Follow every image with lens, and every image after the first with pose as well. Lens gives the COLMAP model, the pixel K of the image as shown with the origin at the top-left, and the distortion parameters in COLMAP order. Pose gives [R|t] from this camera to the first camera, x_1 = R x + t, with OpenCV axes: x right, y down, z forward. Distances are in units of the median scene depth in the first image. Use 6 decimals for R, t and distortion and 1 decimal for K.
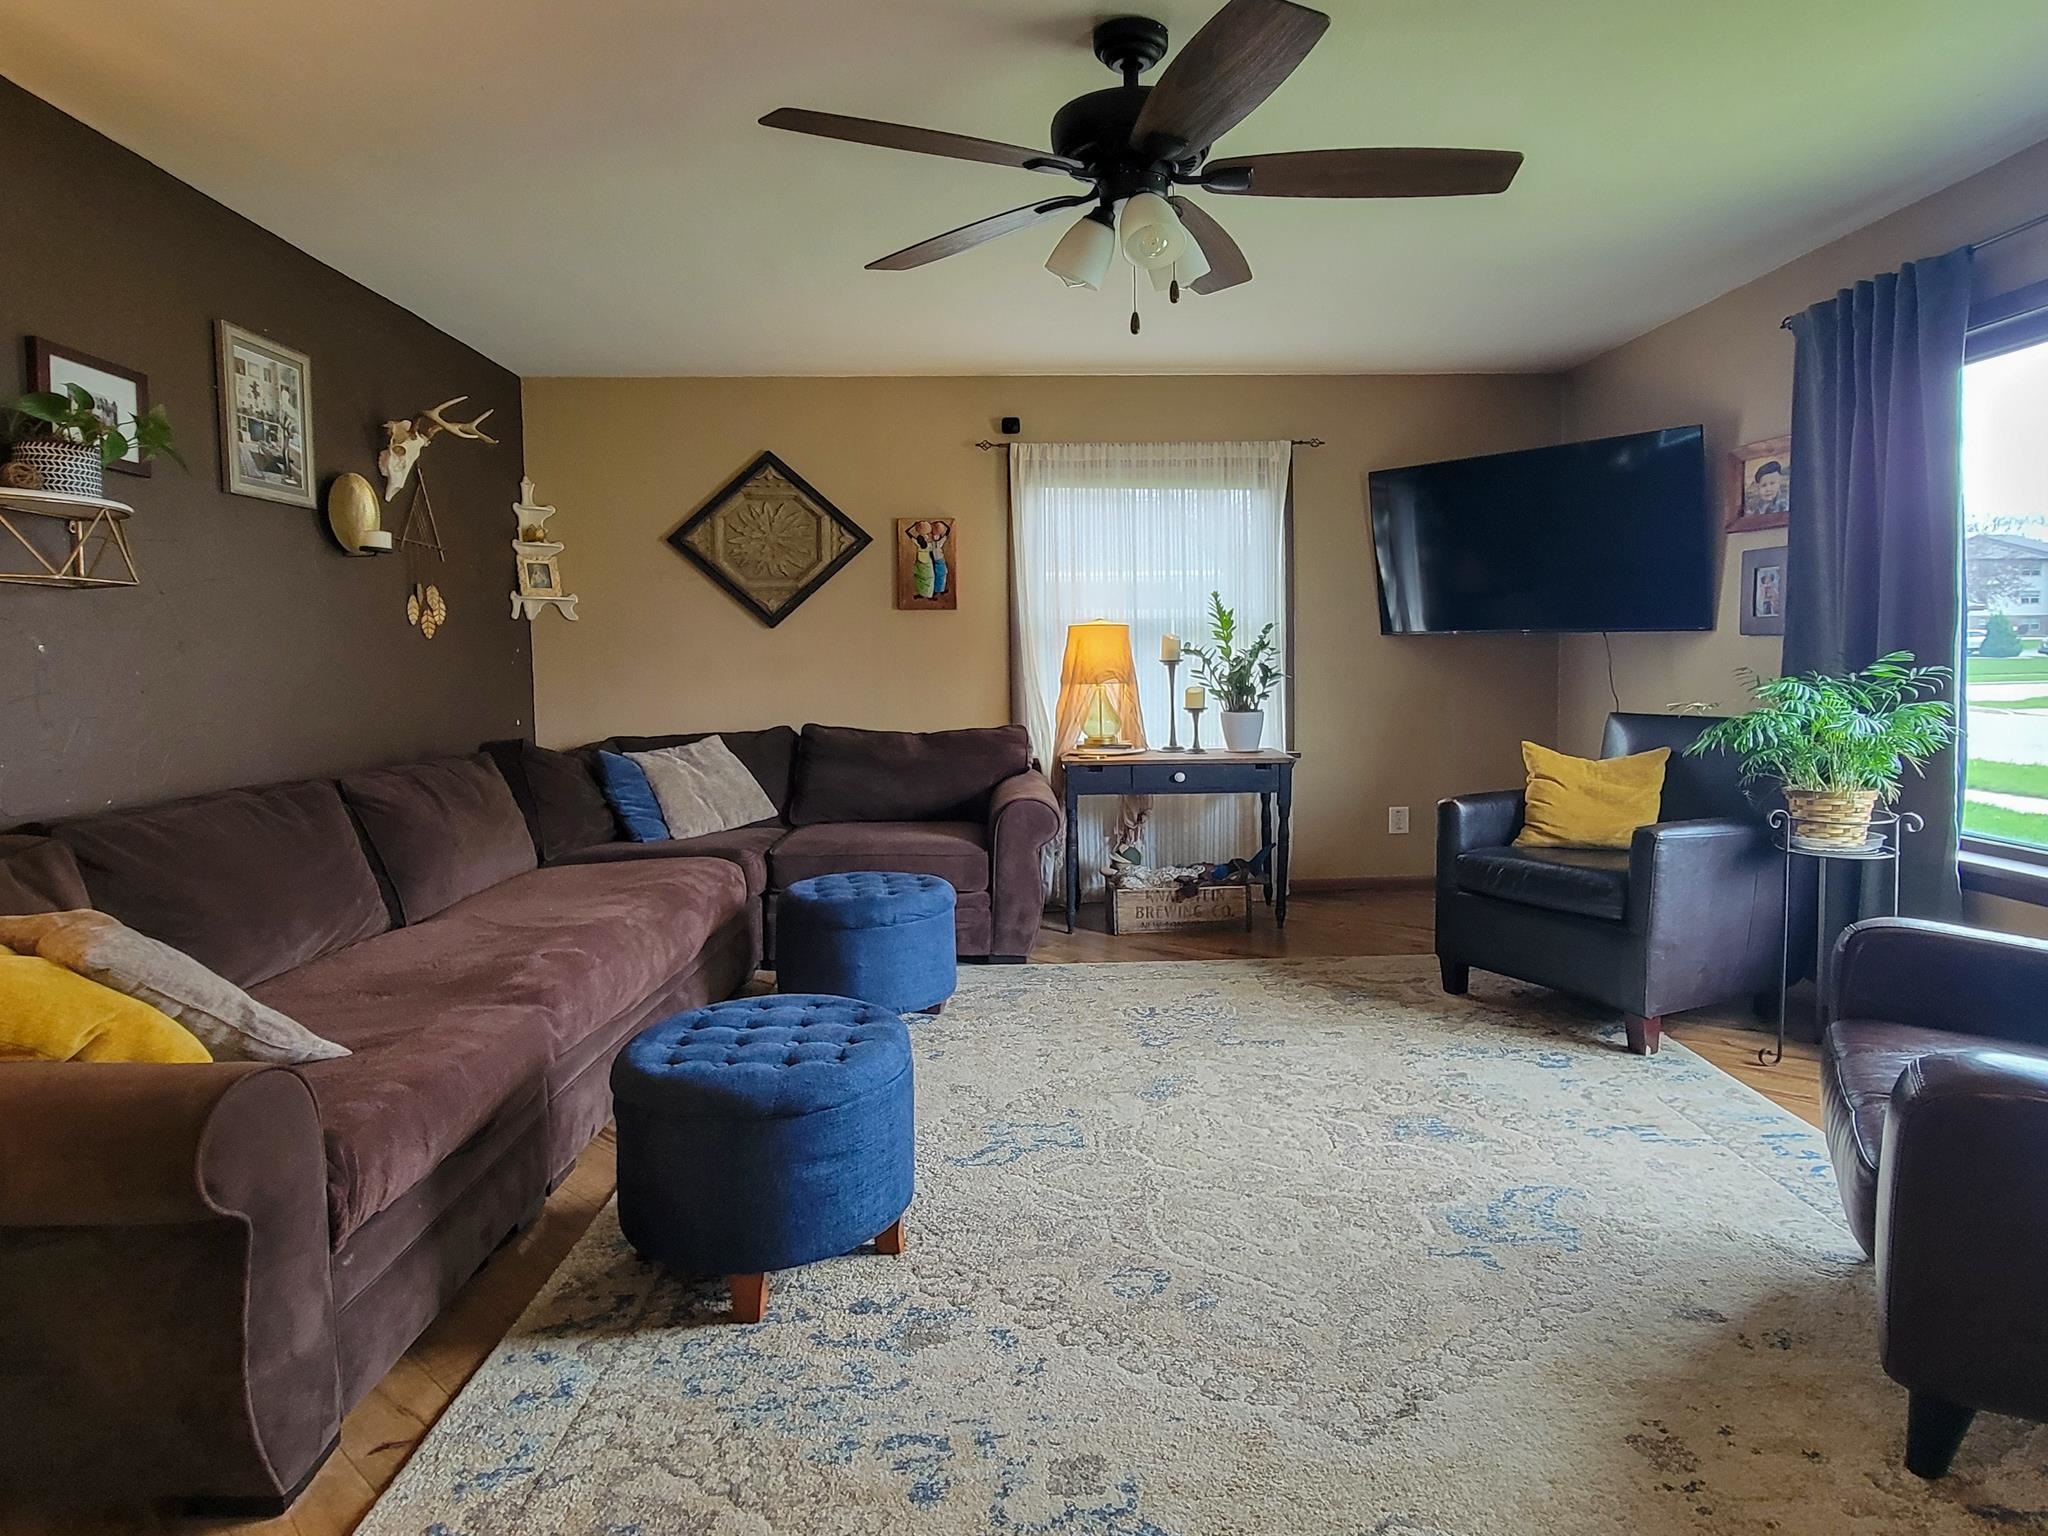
lens RADIAL K [[1059.5, 0, 1017.7], [0, 1059.5, 708.6], [0, 0, 1]] dist [-0.000328, -0.000069]
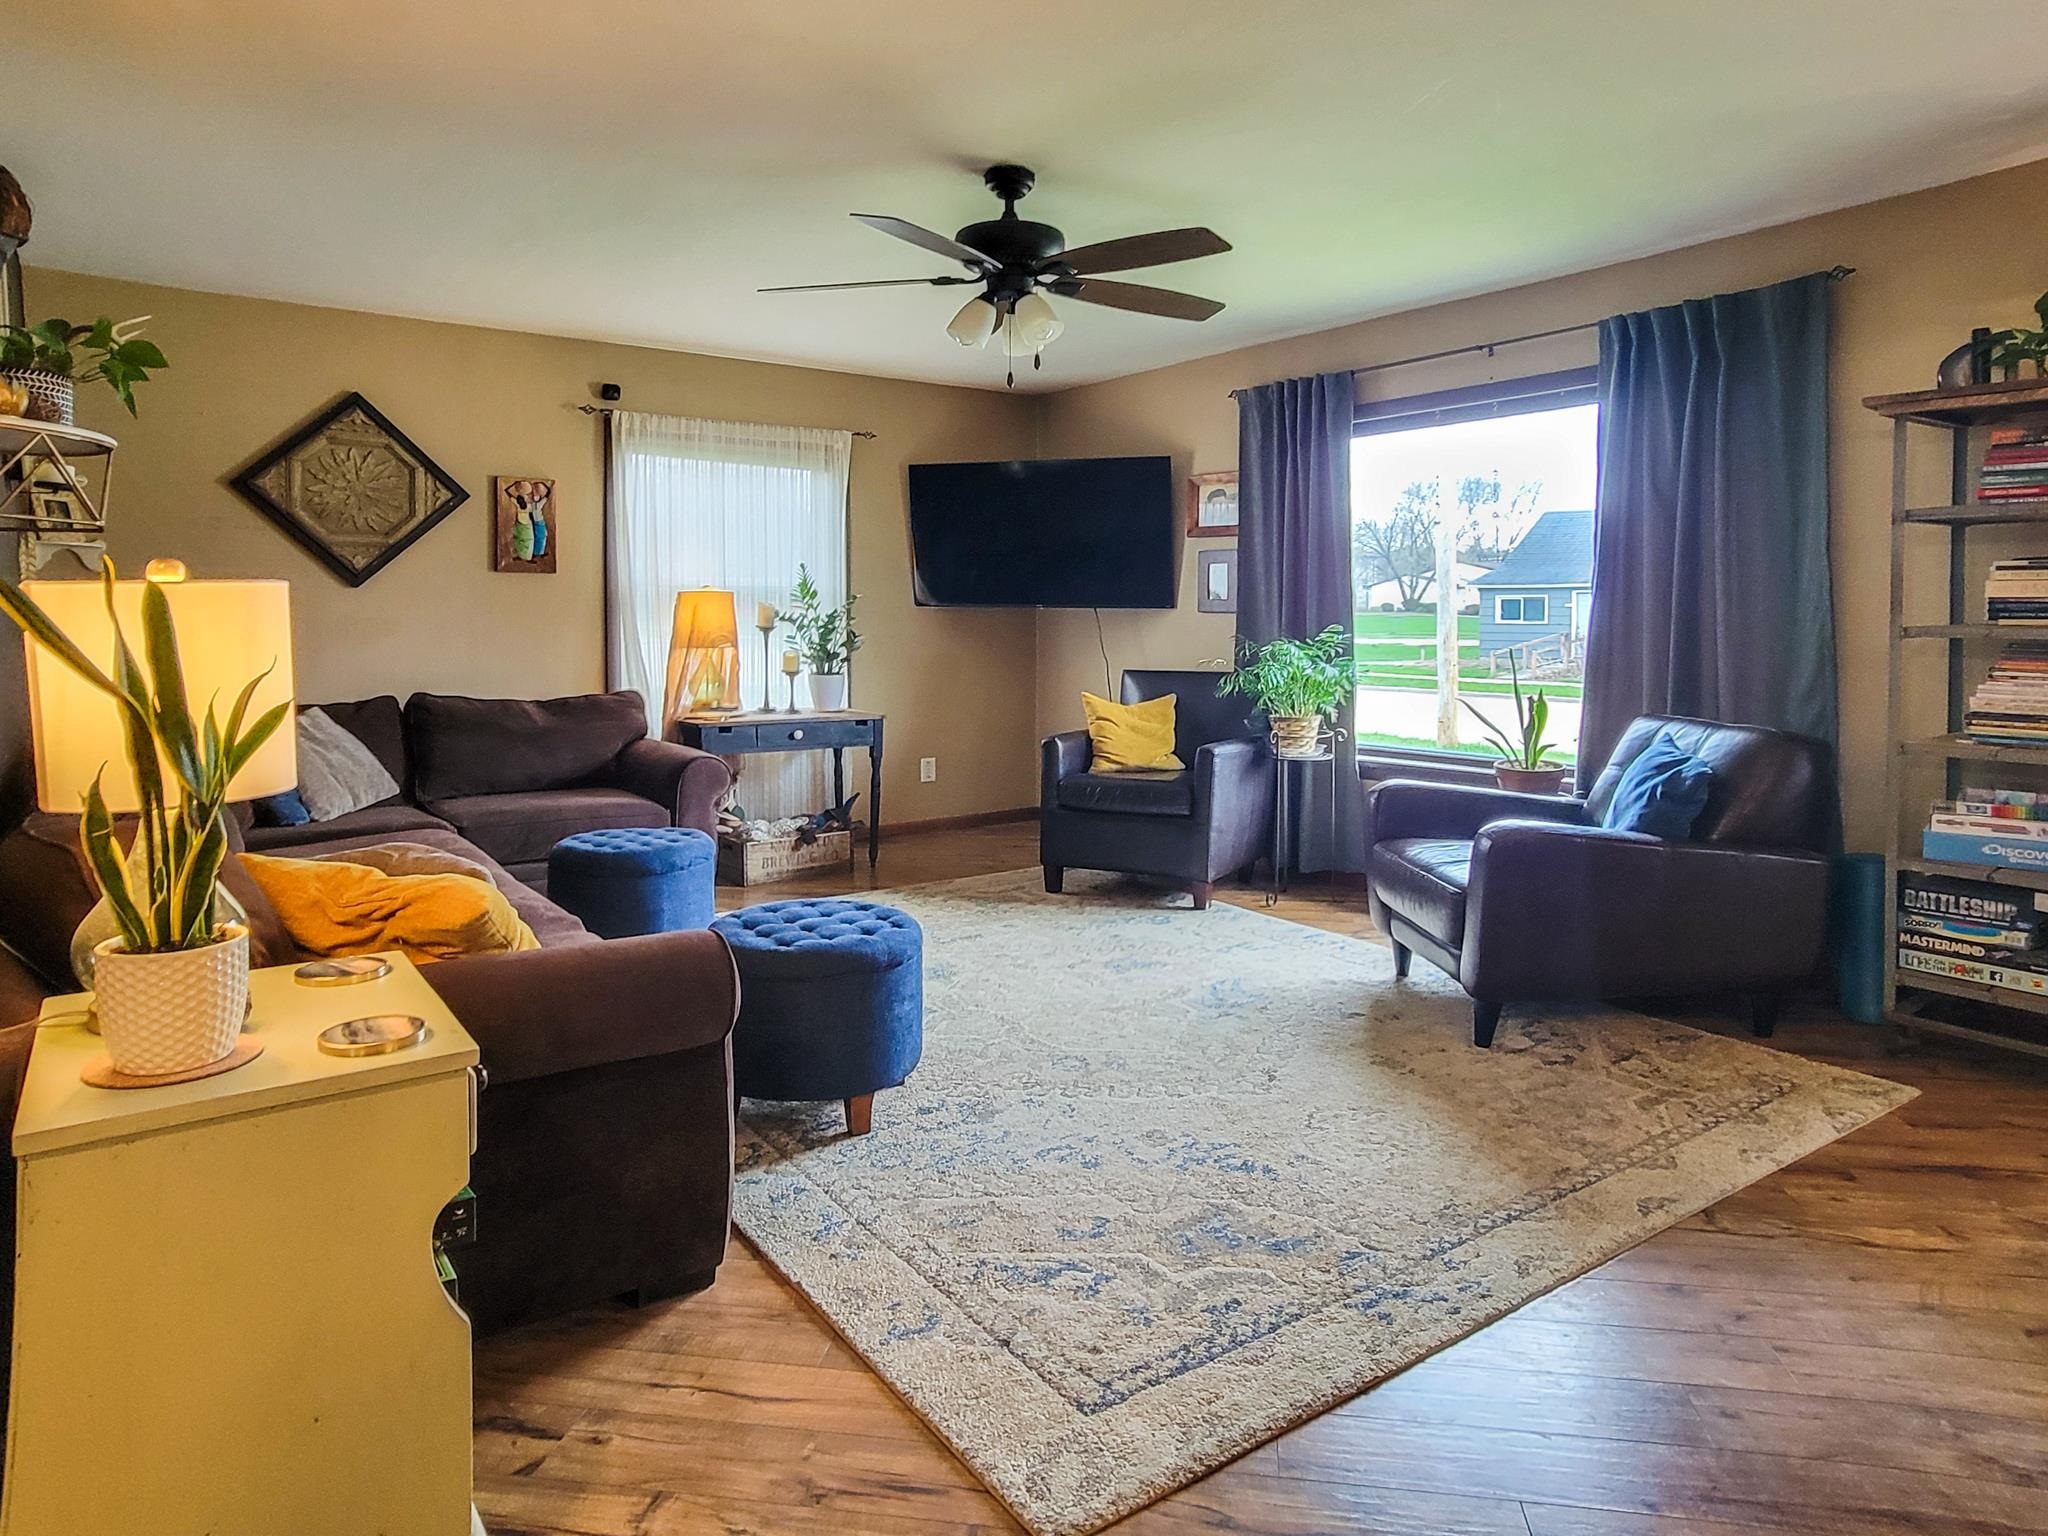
lens RADIAL K [[1200.1, 0, 910.3], [0, 1200.1, 637.9], [0, 0, 1]] dist [-0.000818, 0.000127]
pose [[0.859642, 0.004099, 0.510881, -0.379125], [0.015992, 0.999262, -0.034928, 0.010637], [-0.510647, 0.038195, 0.858942, -0.123105]]
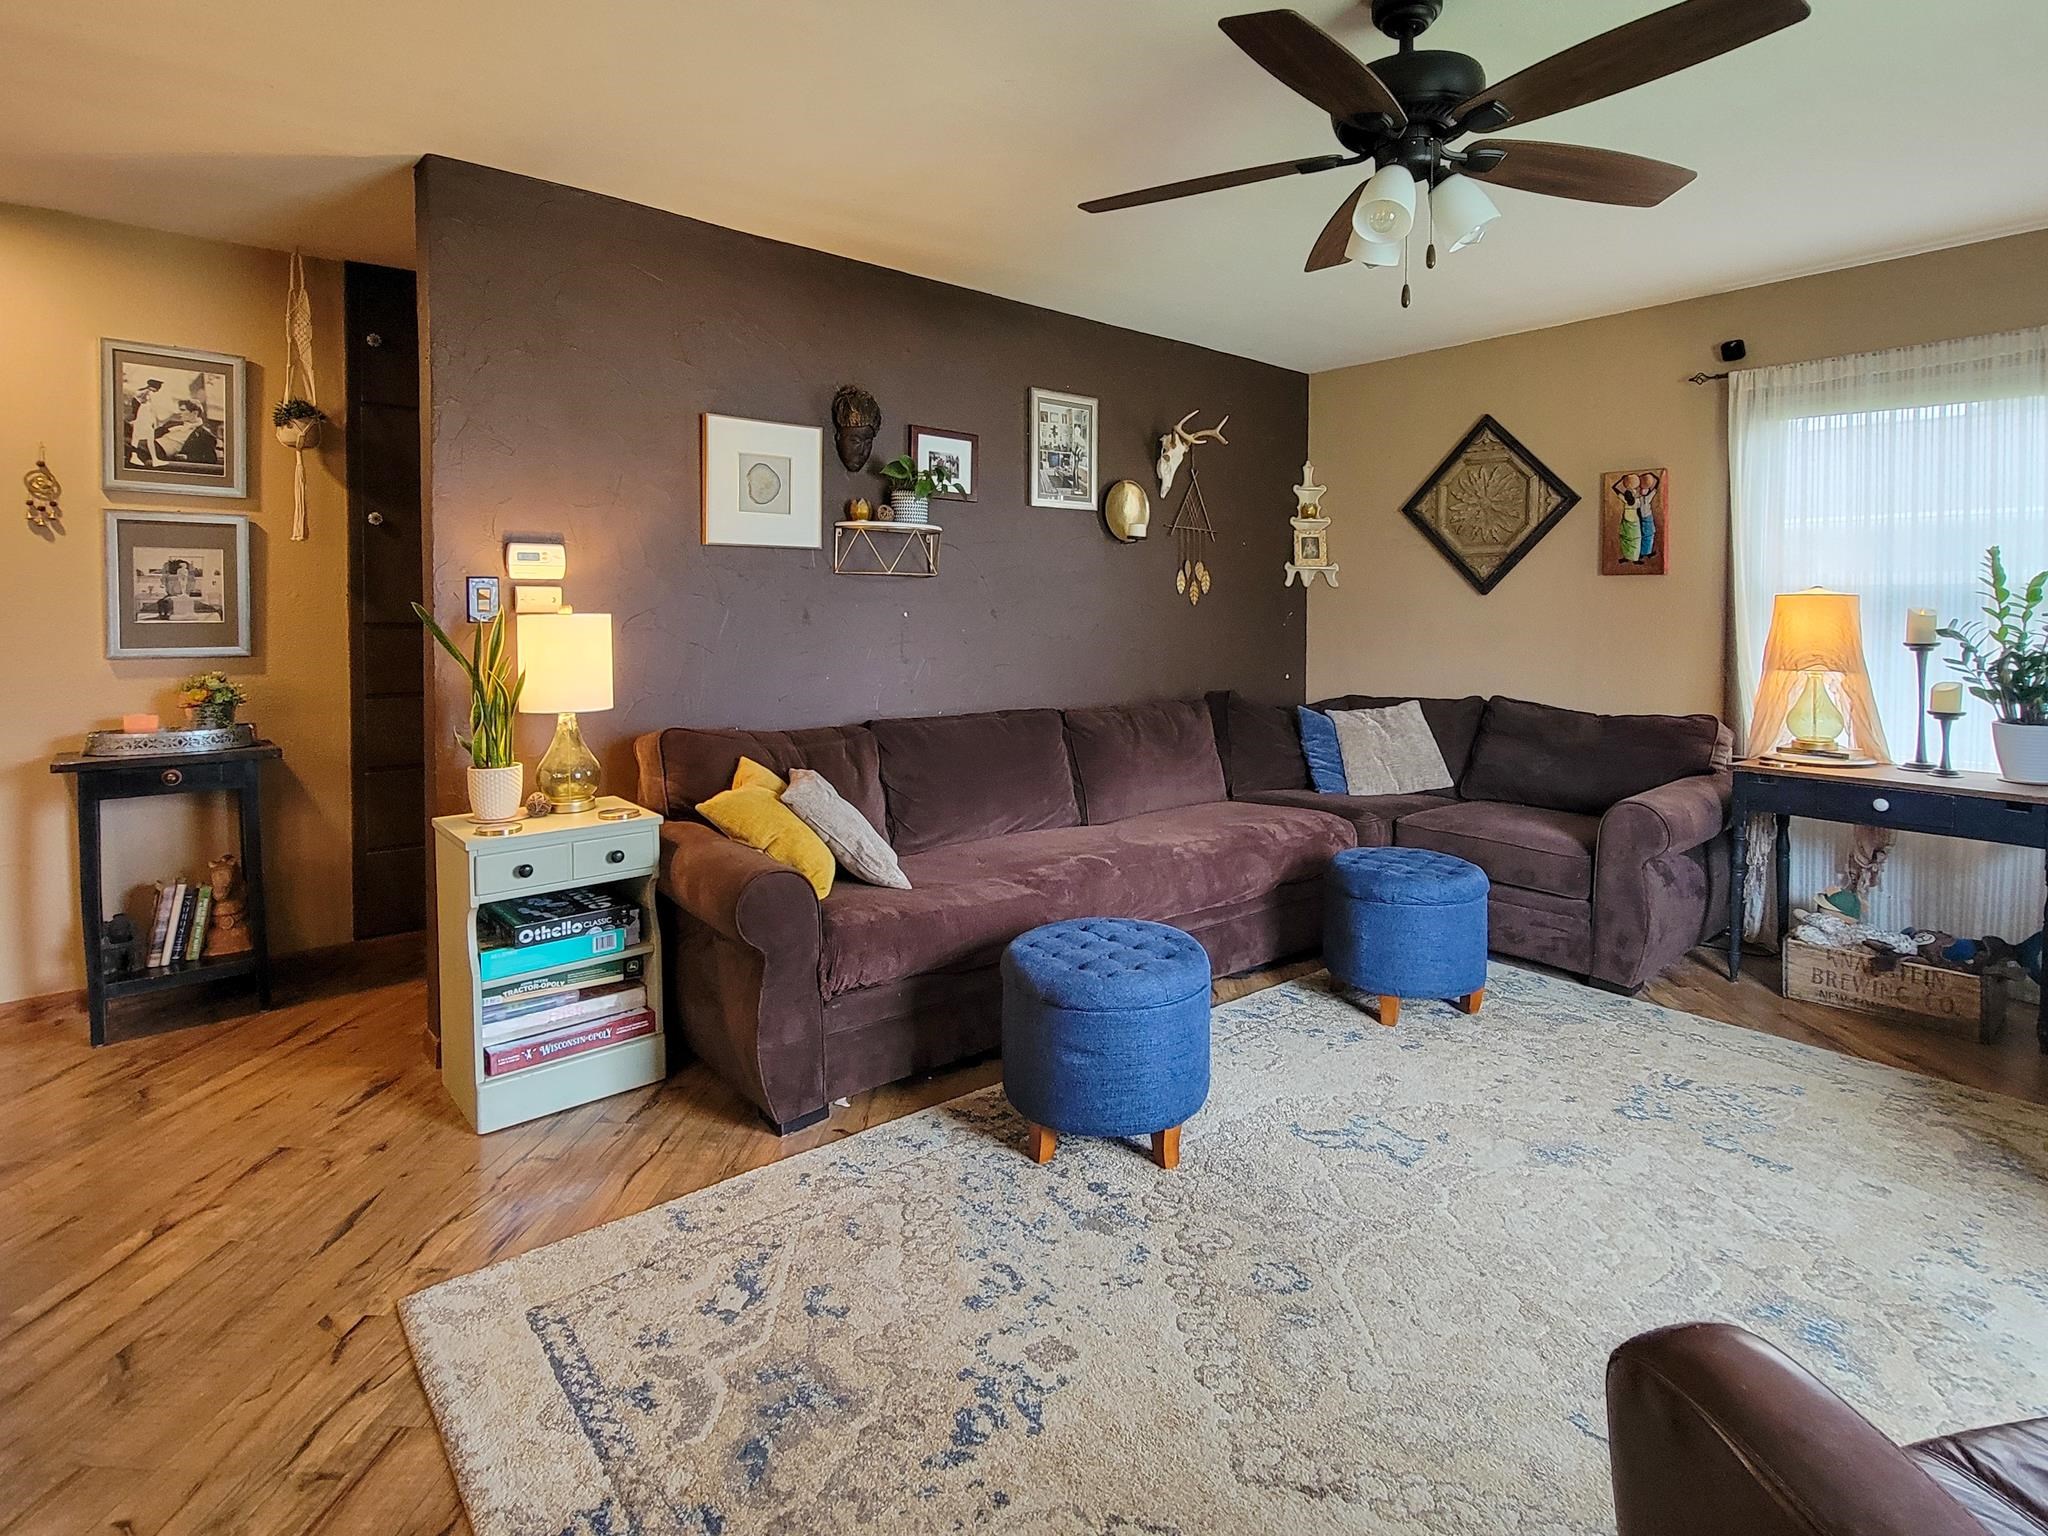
lens RADIAL K [[1055.8, 0, 1023.1], [0, 1055.8, 638.0], [0, 0, 1]] dist [-0.001862, 0.000381]
pose [[0.637818, 0.029865, -0.769608, 0.293978], [-0.047325, 0.998879, -0.000459, -0.019169], [0.768732, 0.036714, 0.638517, 0.067412]]
